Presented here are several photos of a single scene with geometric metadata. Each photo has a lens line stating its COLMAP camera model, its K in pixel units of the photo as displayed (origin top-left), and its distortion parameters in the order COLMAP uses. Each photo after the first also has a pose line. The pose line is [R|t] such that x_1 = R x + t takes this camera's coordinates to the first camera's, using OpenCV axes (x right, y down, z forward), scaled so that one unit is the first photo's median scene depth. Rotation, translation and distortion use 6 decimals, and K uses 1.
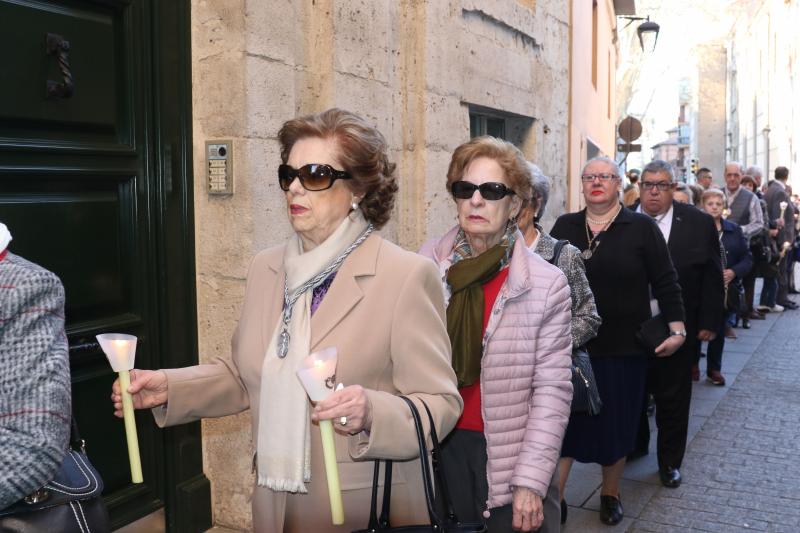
lens RADIAL K [[877.4, 0, 391.3], [0, 877.4, 265.1], [0, 0, 1]] dist [-0.102661, 0.073184]
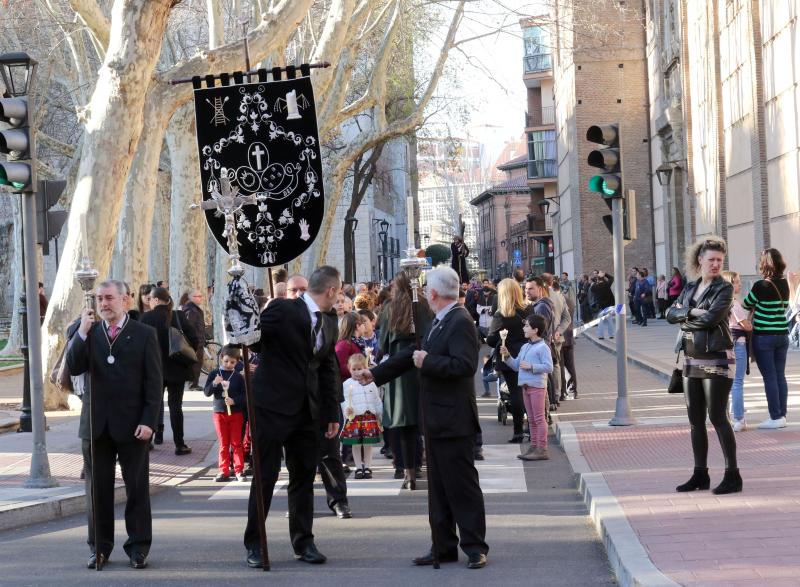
lens RADIAL K [[1747.2, 0, 400.0], [0, 1747.2, 293.5], [0, 0, 1]] dist [0.074425, 0.124730]
pose [[0.970479, -0.025888, 0.239791, 0.079967], [0.047484, 0.995272, -0.084729, -0.018727], [-0.236464, 0.093614, 0.967120, 0.244695]]
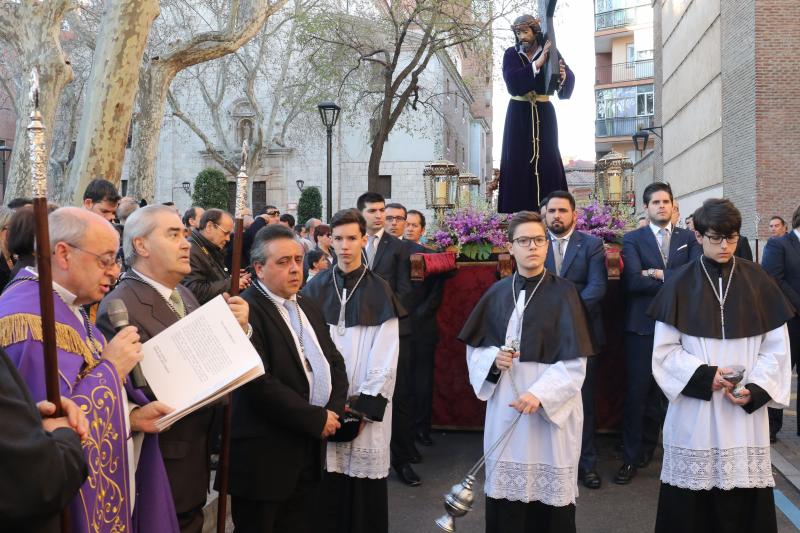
lens RADIAL K [[879.9, 0, 392.8], [0, 879.9, 264.9], [0, 0, 1]] dist [-0.110462, 0.106244]
pose [[0.991114, 0.011162, 0.132550, 0.215431], [-0.001846, 0.997531, -0.070199, -0.059673], [-0.133006, 0.069331, 0.988687, 0.723565]]
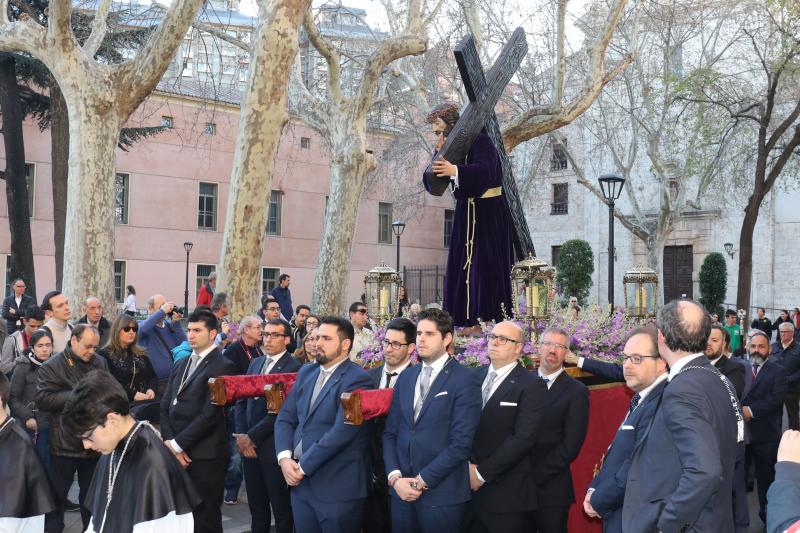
lens RADIAL K [[877.4, 0, 391.3], [0, 877.4, 265.1], [0, 0, 1]] dist [-0.102661, 0.073184]
pose [[0.911687, 0.010409, -0.410753, 0.257896], [-0.064424, 0.990936, -0.117880, -0.065712], [0.405803, 0.133932, 0.904094, 0.733686]]
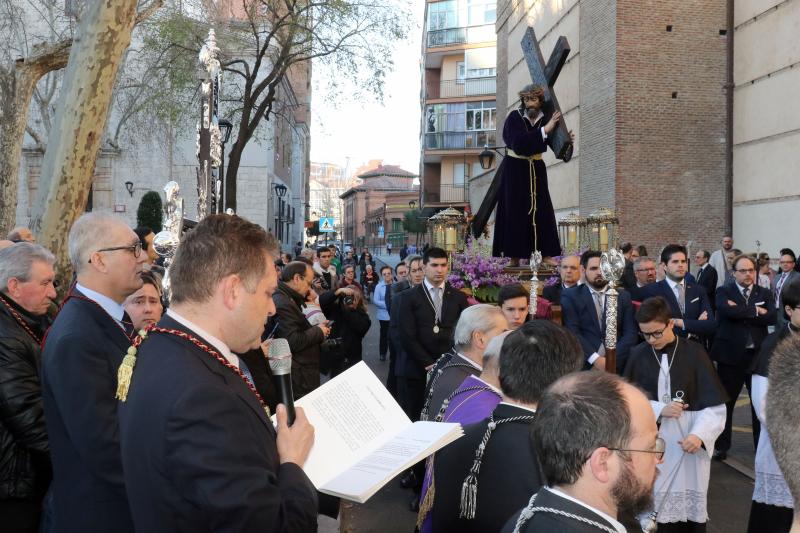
lens RADIAL K [[877.4, 0, 391.3], [0, 877.4, 265.1], [0, 0, 1]] dist [-0.102661, 0.073184]
pose [[0.936344, 0.021653, 0.350416, 0.195566], [0.003005, 0.997565, -0.069672, -0.062877], [-0.351072, 0.066290, 0.933999, 0.721731]]
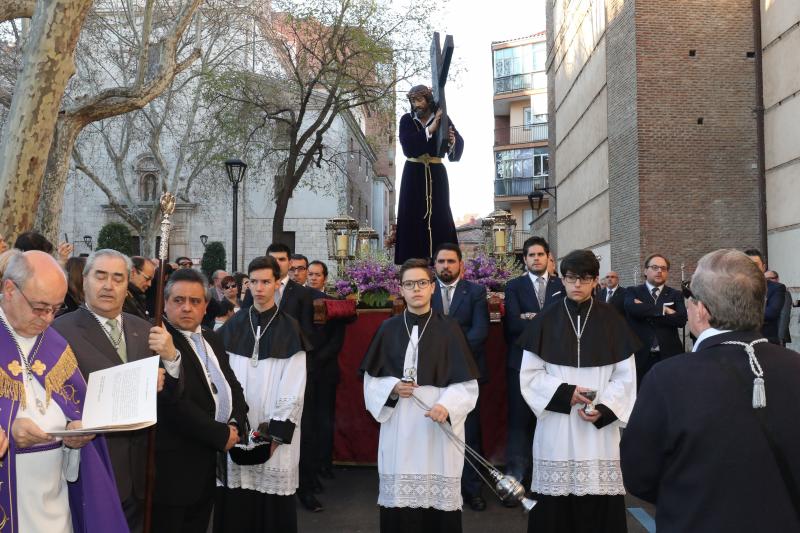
lens RADIAL K [[879.9, 0, 392.8], [0, 879.9, 264.9], [0, 0, 1]] dist [-0.110462, 0.106244]
pose [[0.970696, 0.026447, 0.238849, 0.214554], [0.006083, 0.990903, -0.134441, -0.058347], [-0.240232, 0.131954, 0.961705, 0.717685]]
